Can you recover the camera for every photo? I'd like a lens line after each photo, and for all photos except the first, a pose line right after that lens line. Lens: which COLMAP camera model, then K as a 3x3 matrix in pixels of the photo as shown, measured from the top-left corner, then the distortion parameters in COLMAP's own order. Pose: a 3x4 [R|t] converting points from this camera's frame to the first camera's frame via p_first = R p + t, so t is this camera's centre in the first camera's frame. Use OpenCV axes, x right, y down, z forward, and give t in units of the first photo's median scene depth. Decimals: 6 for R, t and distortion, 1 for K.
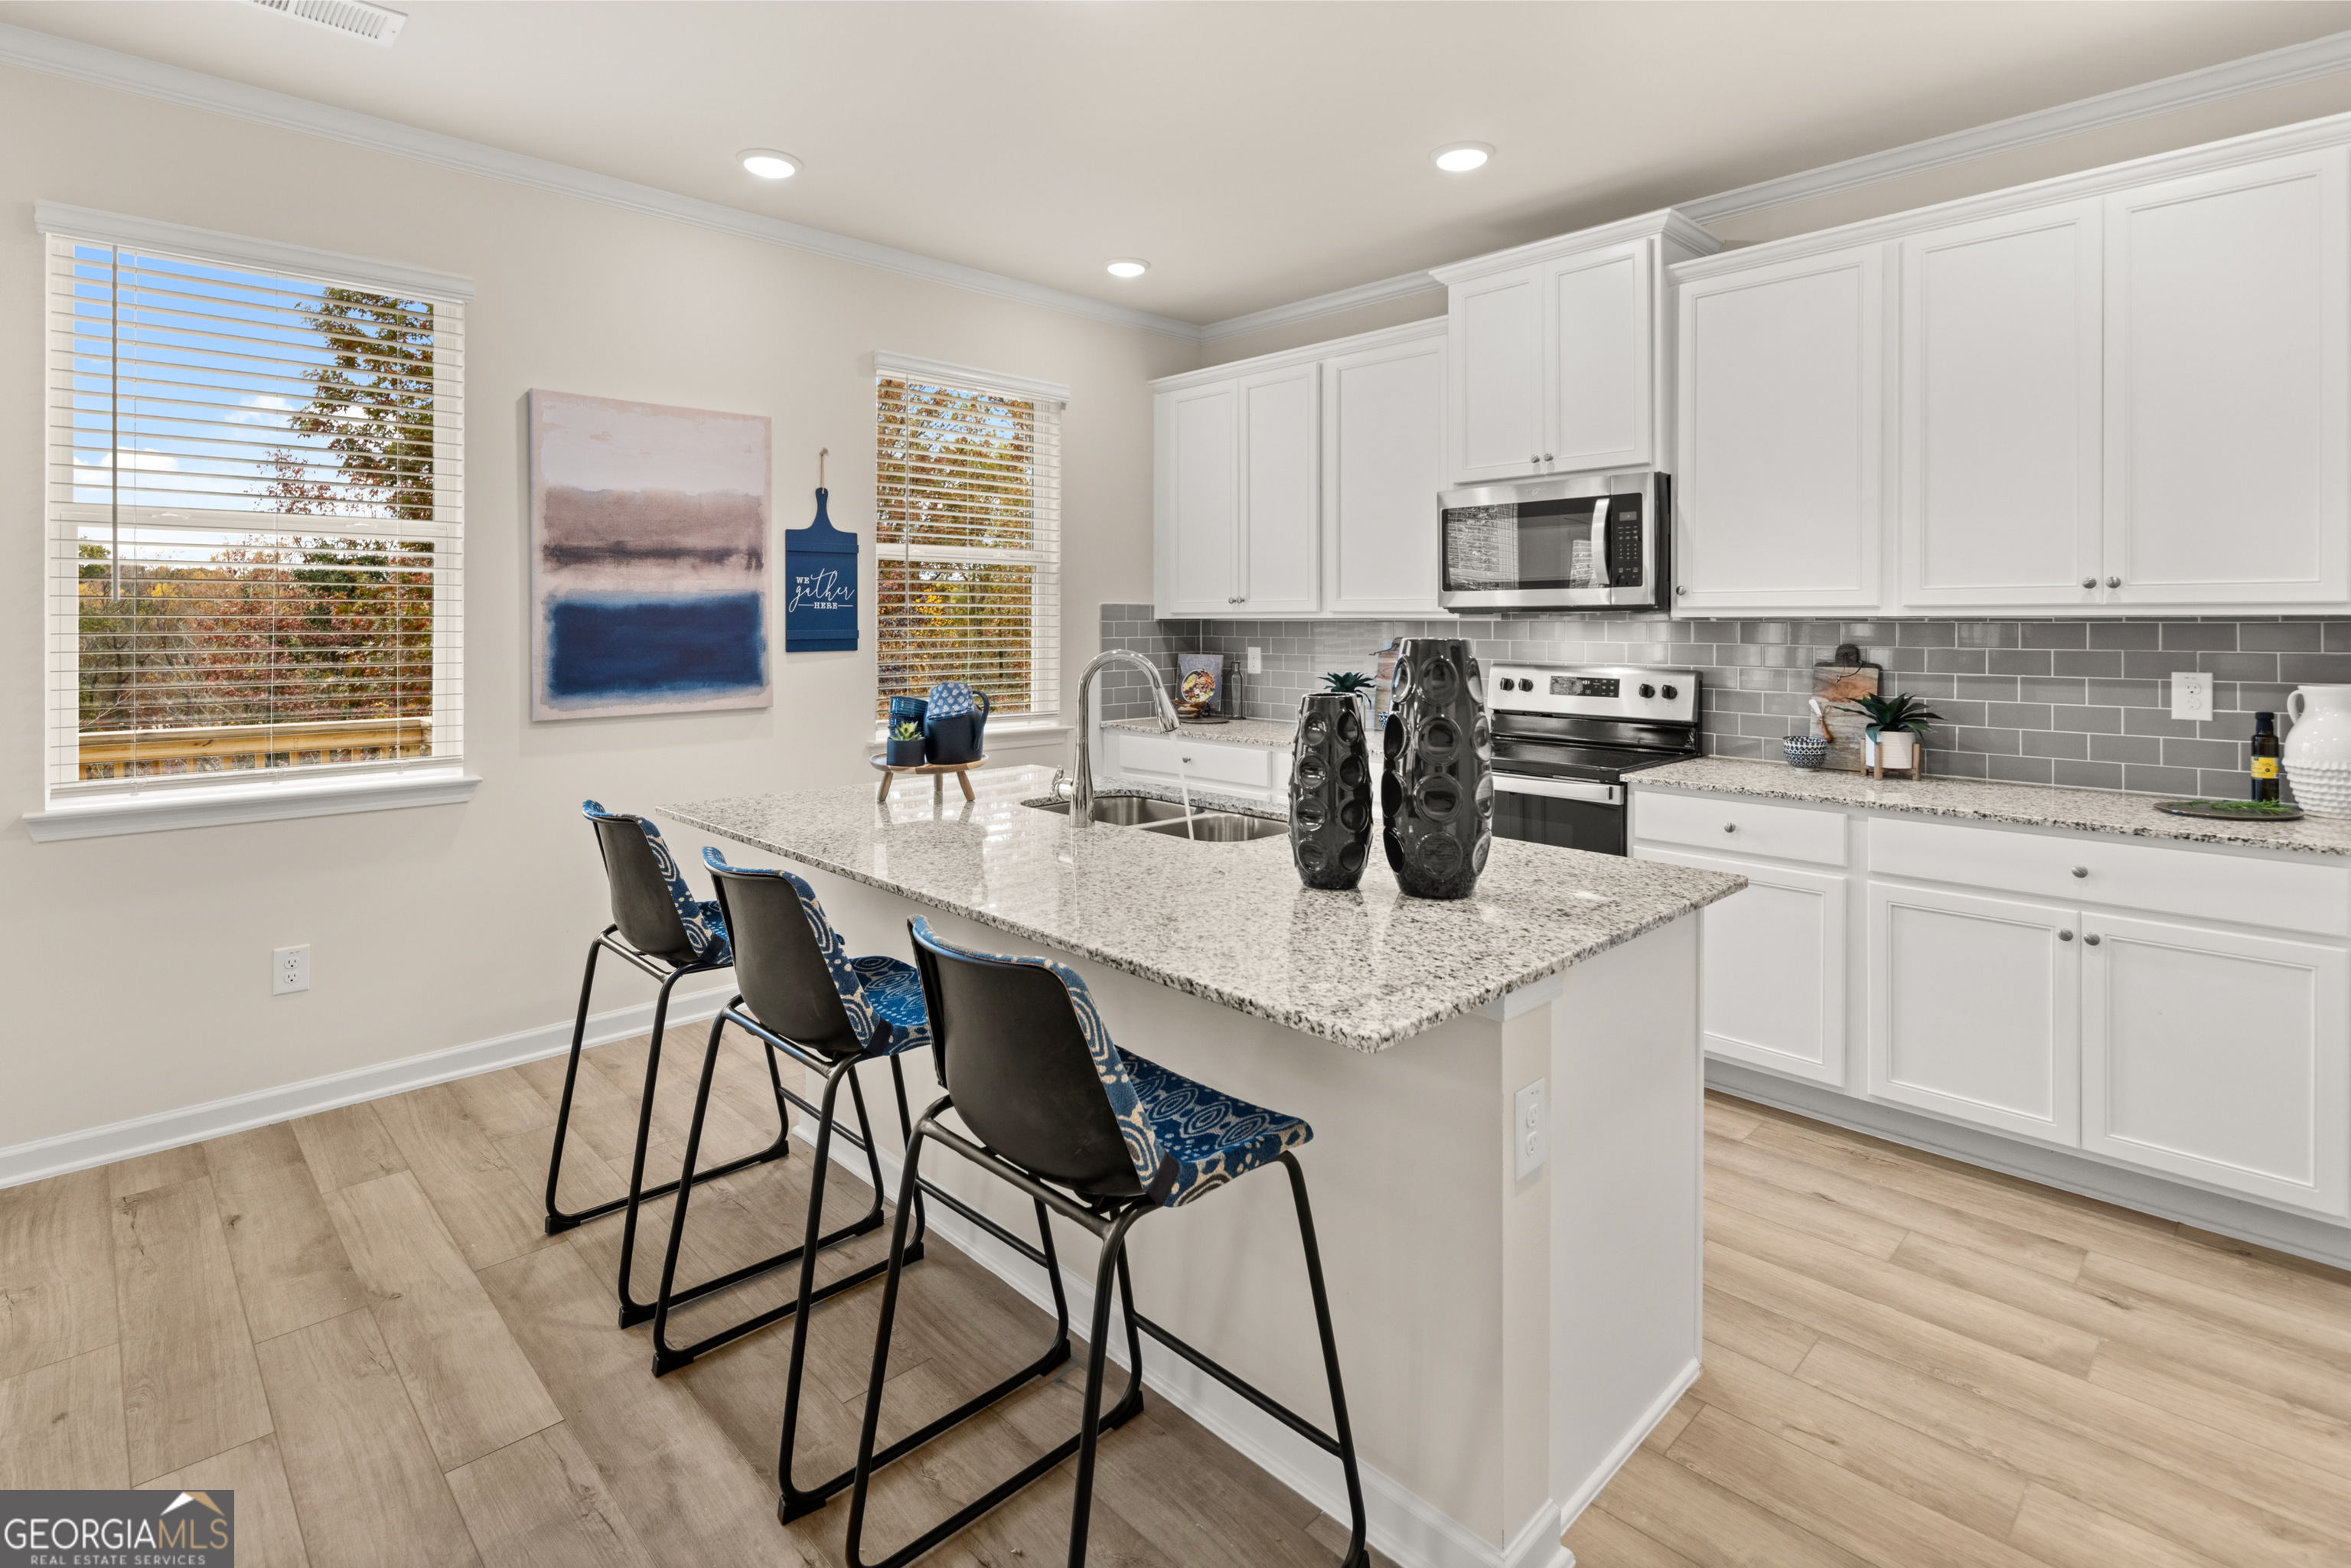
lens RADIAL K [[1132.8, 0, 1165.7], [0, 1132.8, 626.1], [0, 0, 1]] dist [0.009510, -0.006826]
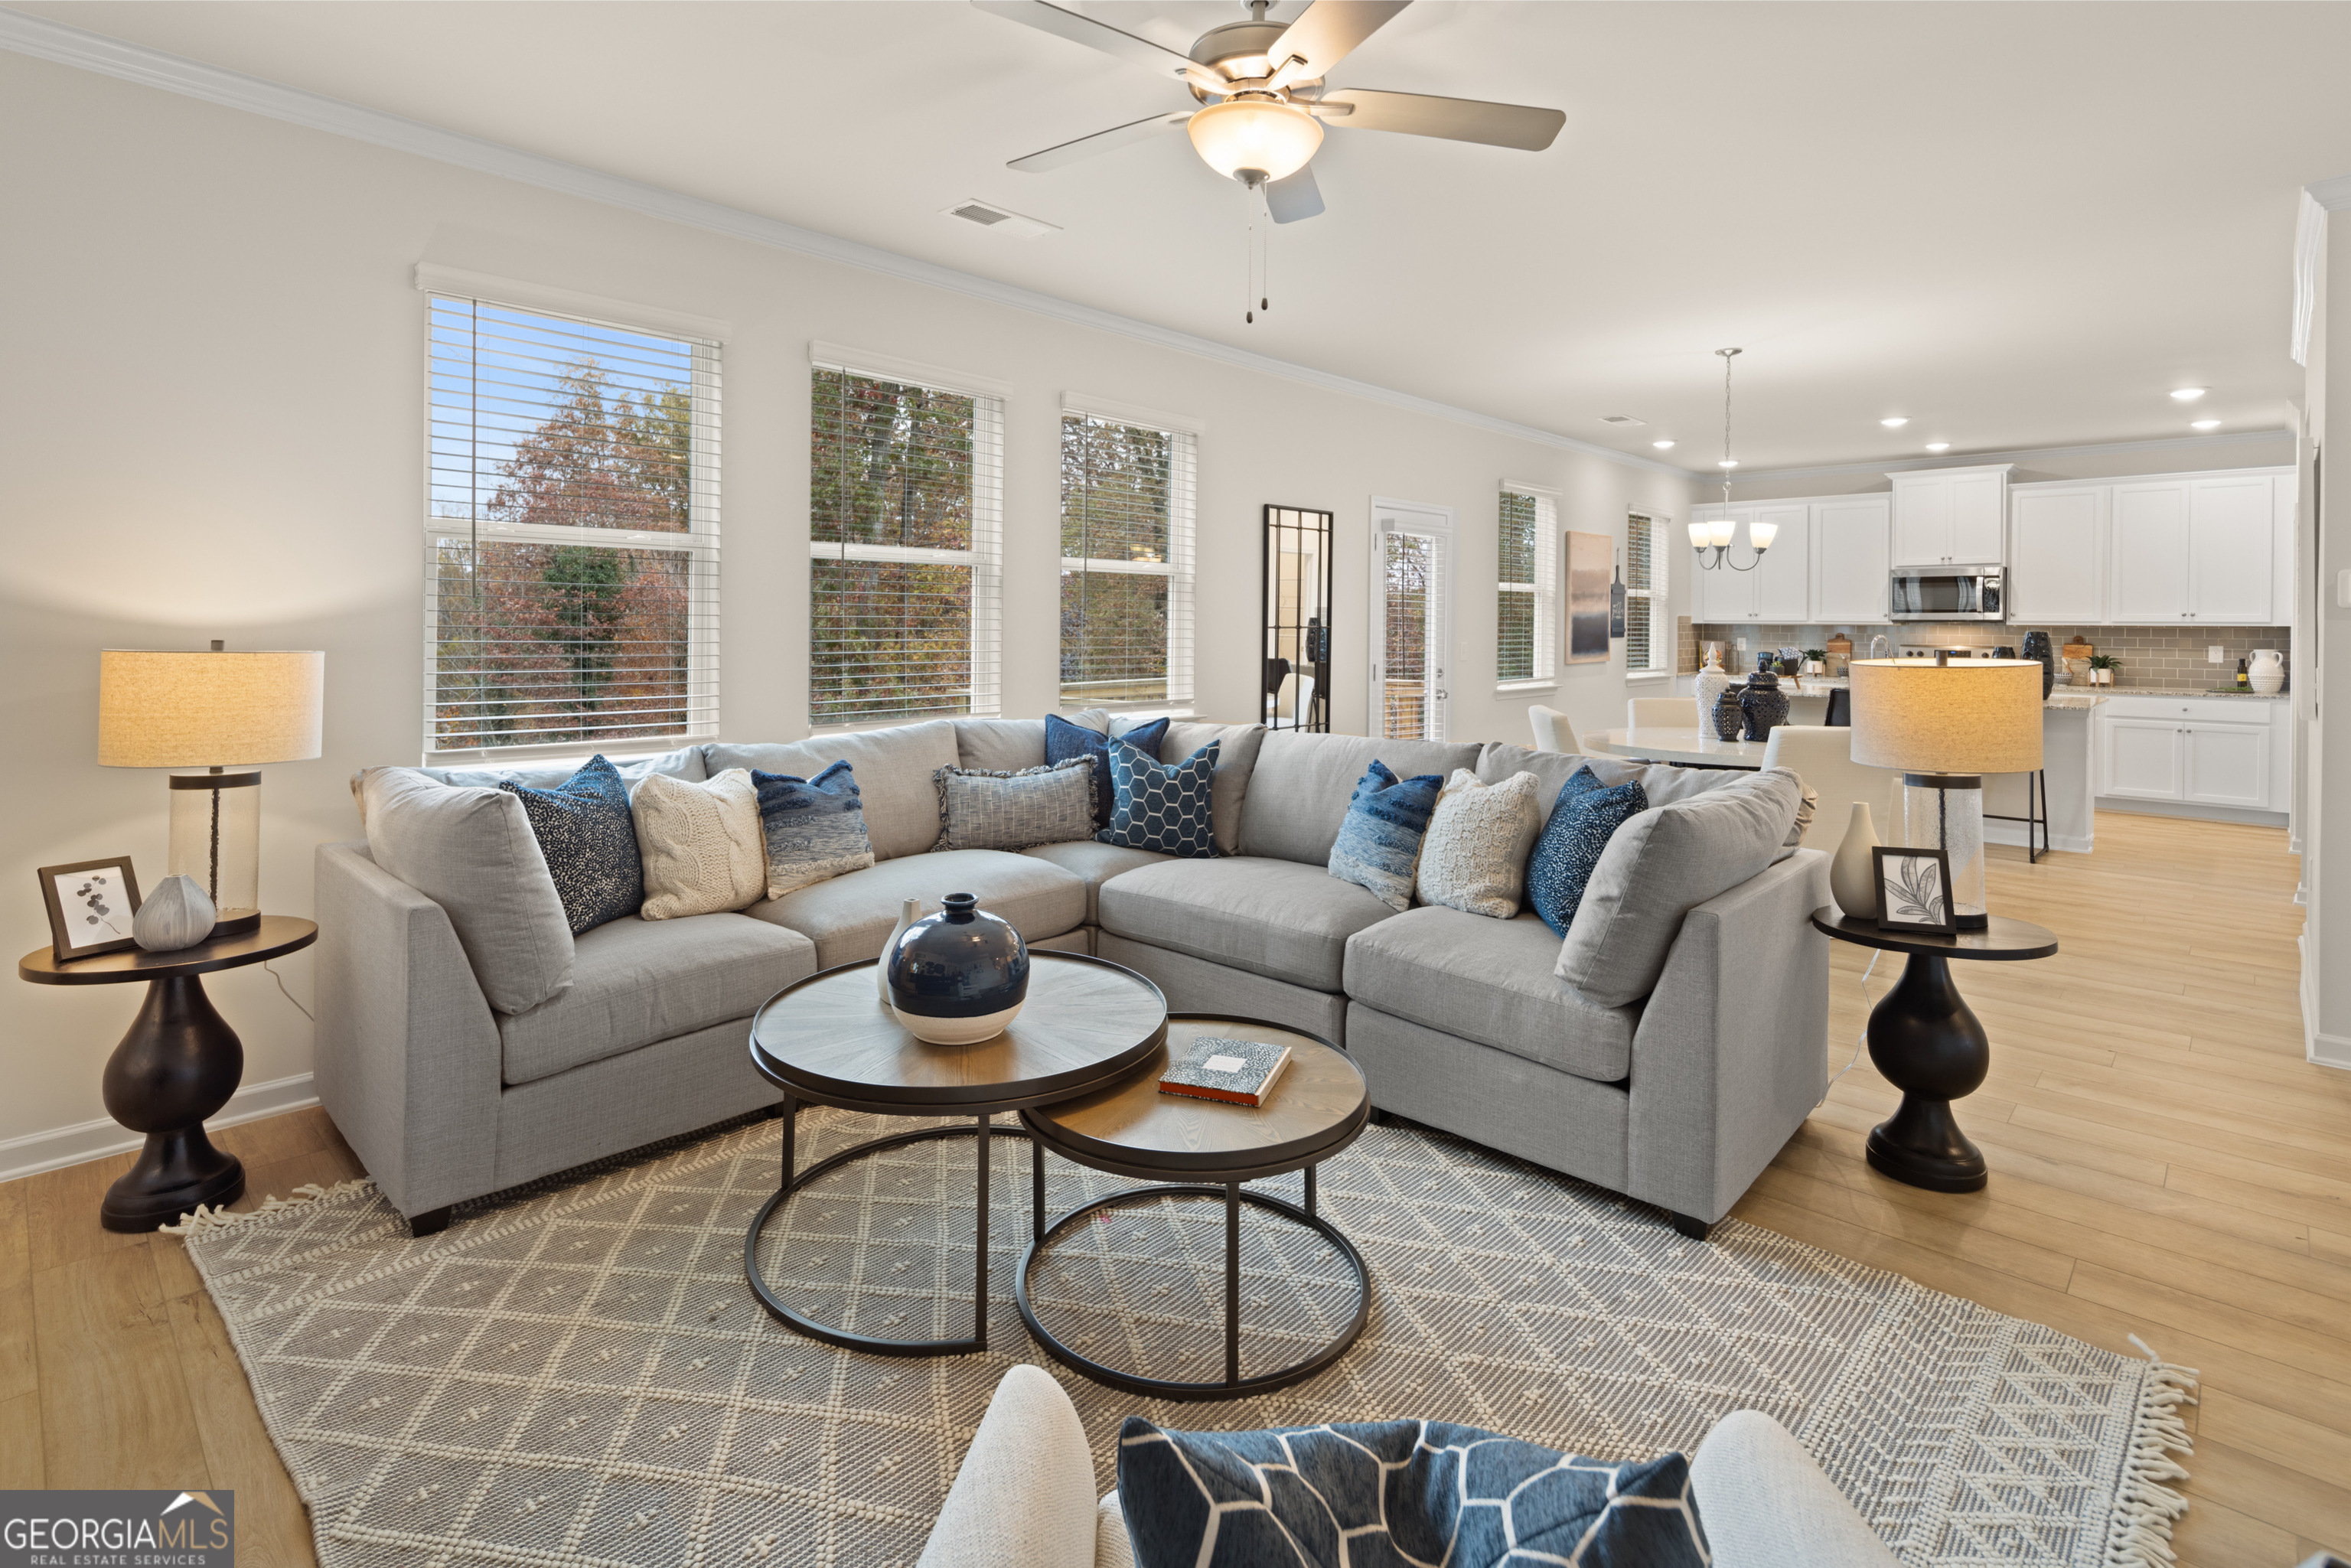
lens RADIAL K [[1132.8, 0, 1162.8], [0, 1132.8, 634.1], [0, 0, 1]] dist [0.009510, -0.006826]
pose [[0.999399, 0.005750, 0.034175, -1.397174], [-0.005912, 0.999972, 0.004640, 0.010956], [-0.034147, -0.004839, 0.999405, -1.337870]]
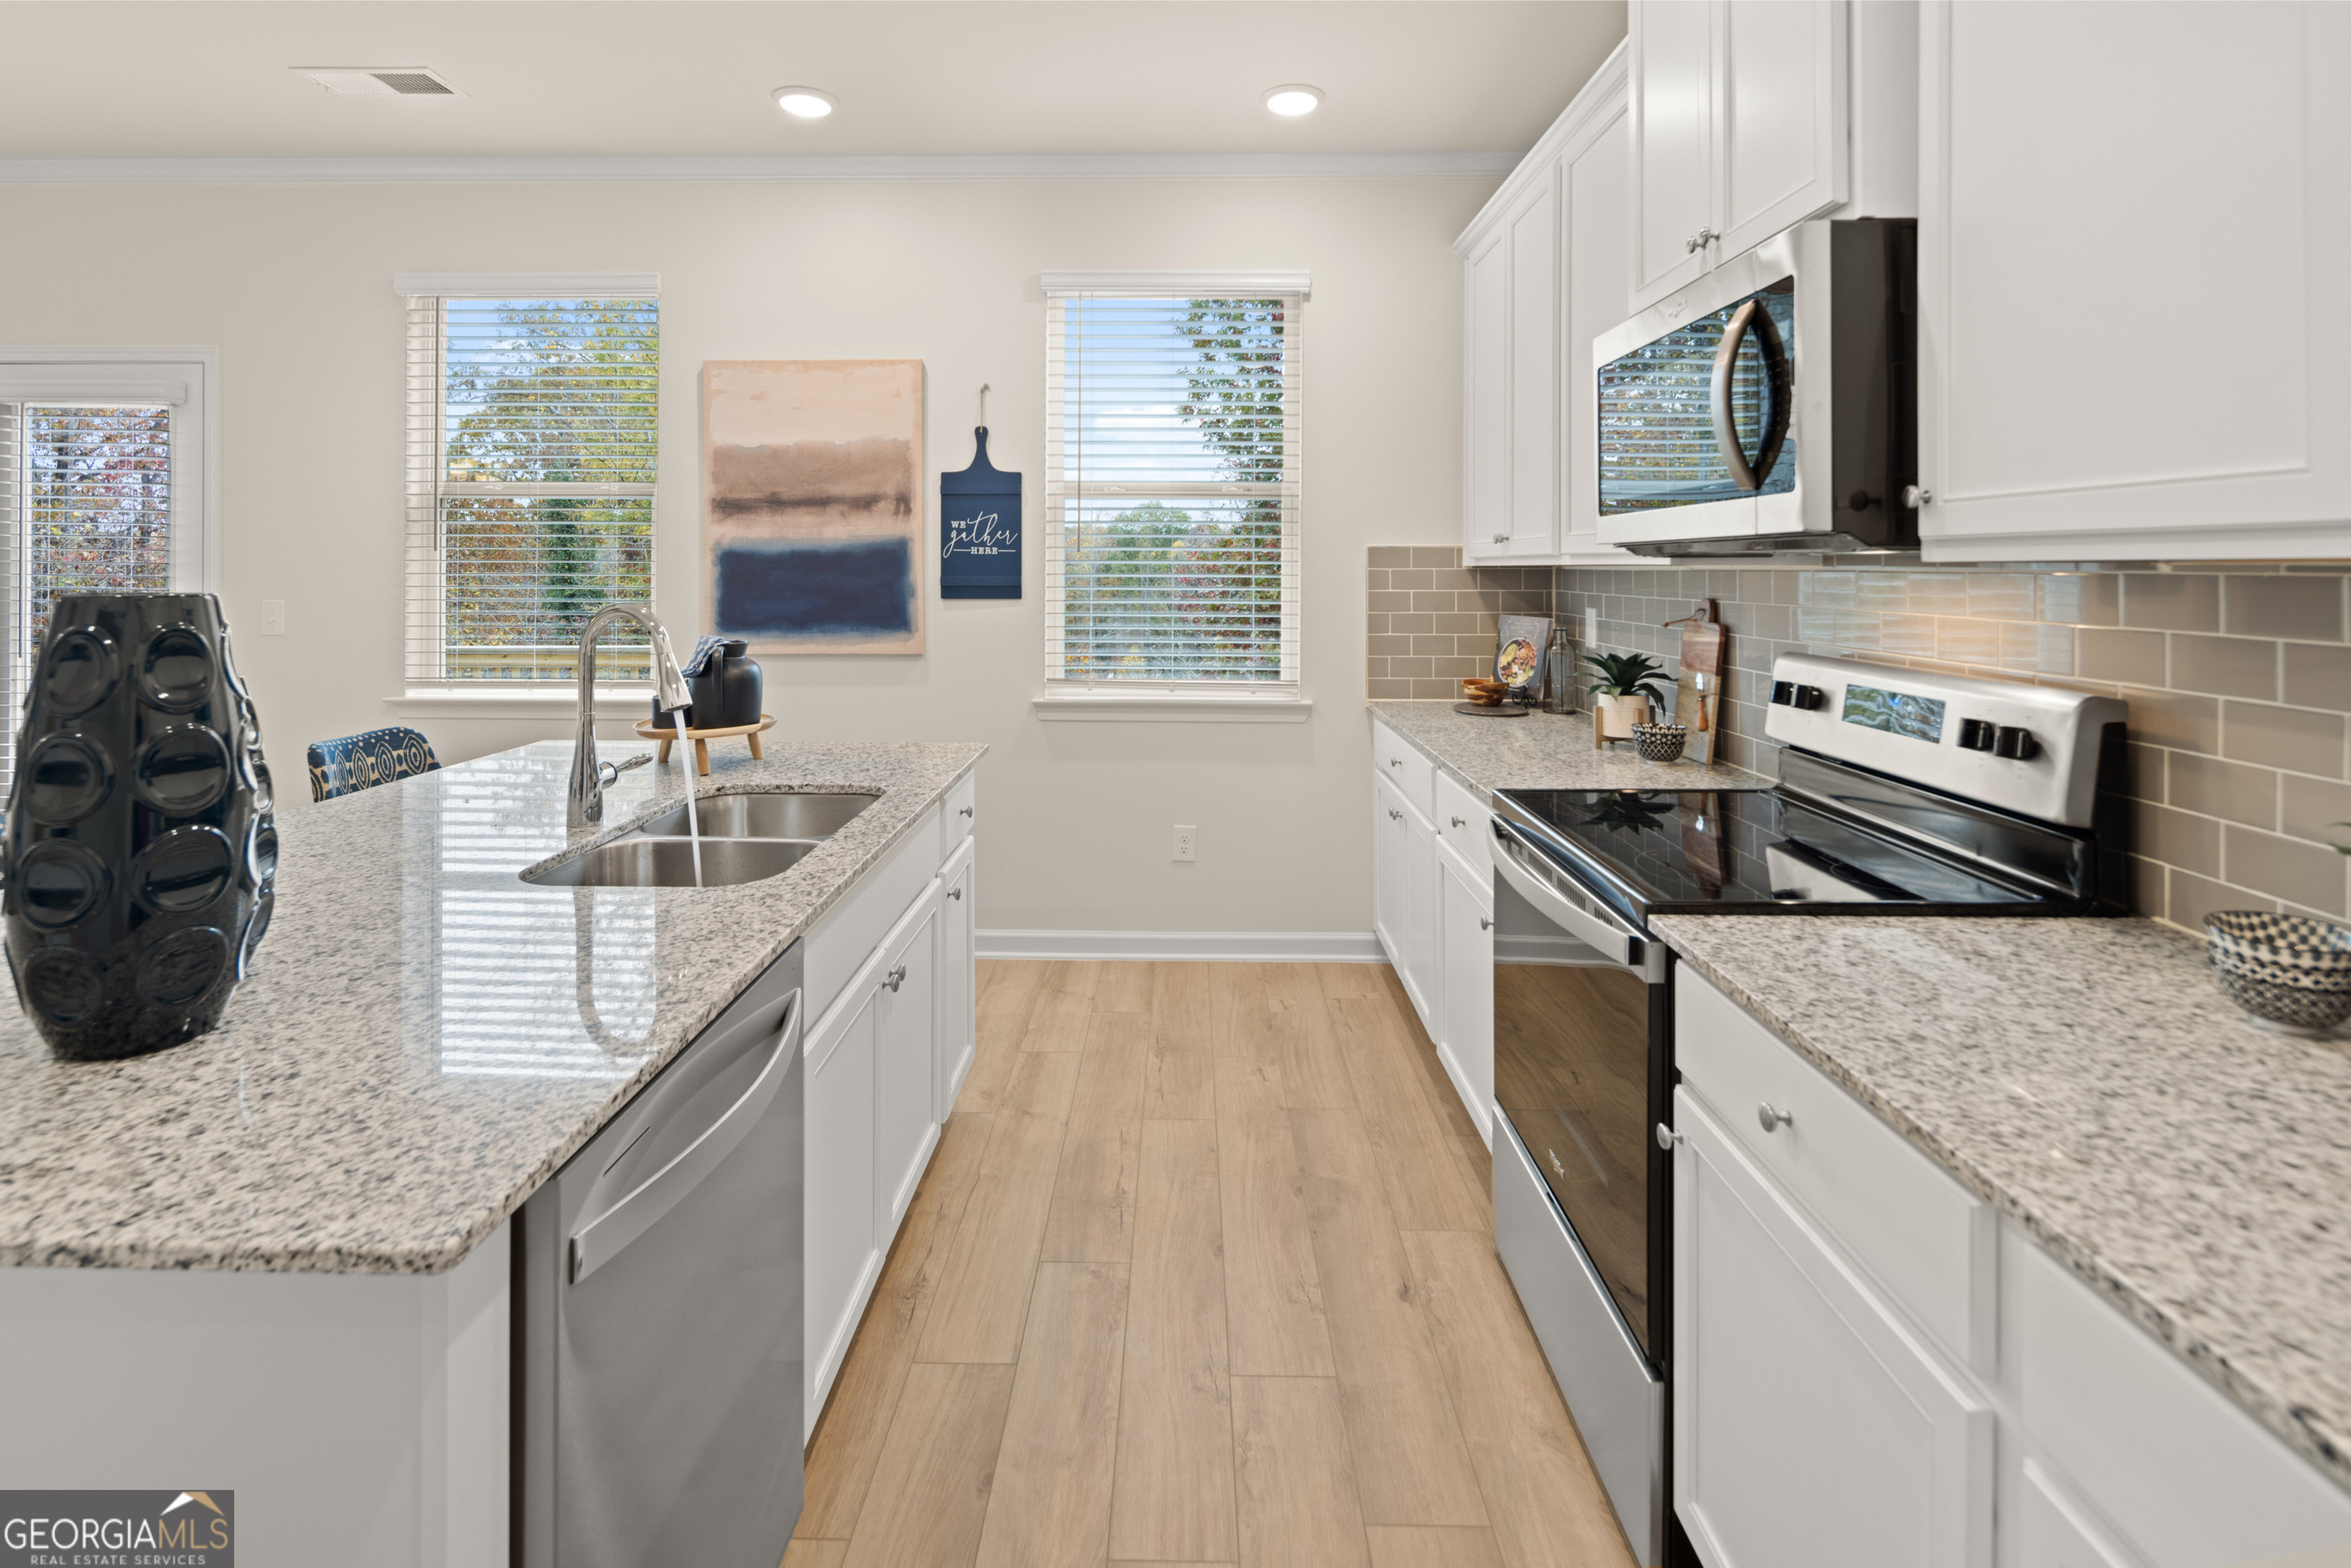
lens RADIAL K [[1132.8, 0, 1167.0], [0, 1132.8, 549.5], [0, 0, 1]] dist [0.009510, -0.006826]
pose [[0.709723, -0.008593, -0.704429, 0.515371], [-0.007003, 0.999790, -0.019252, -0.002179], [0.704446, 0.018597, 0.709514, 0.479142]]
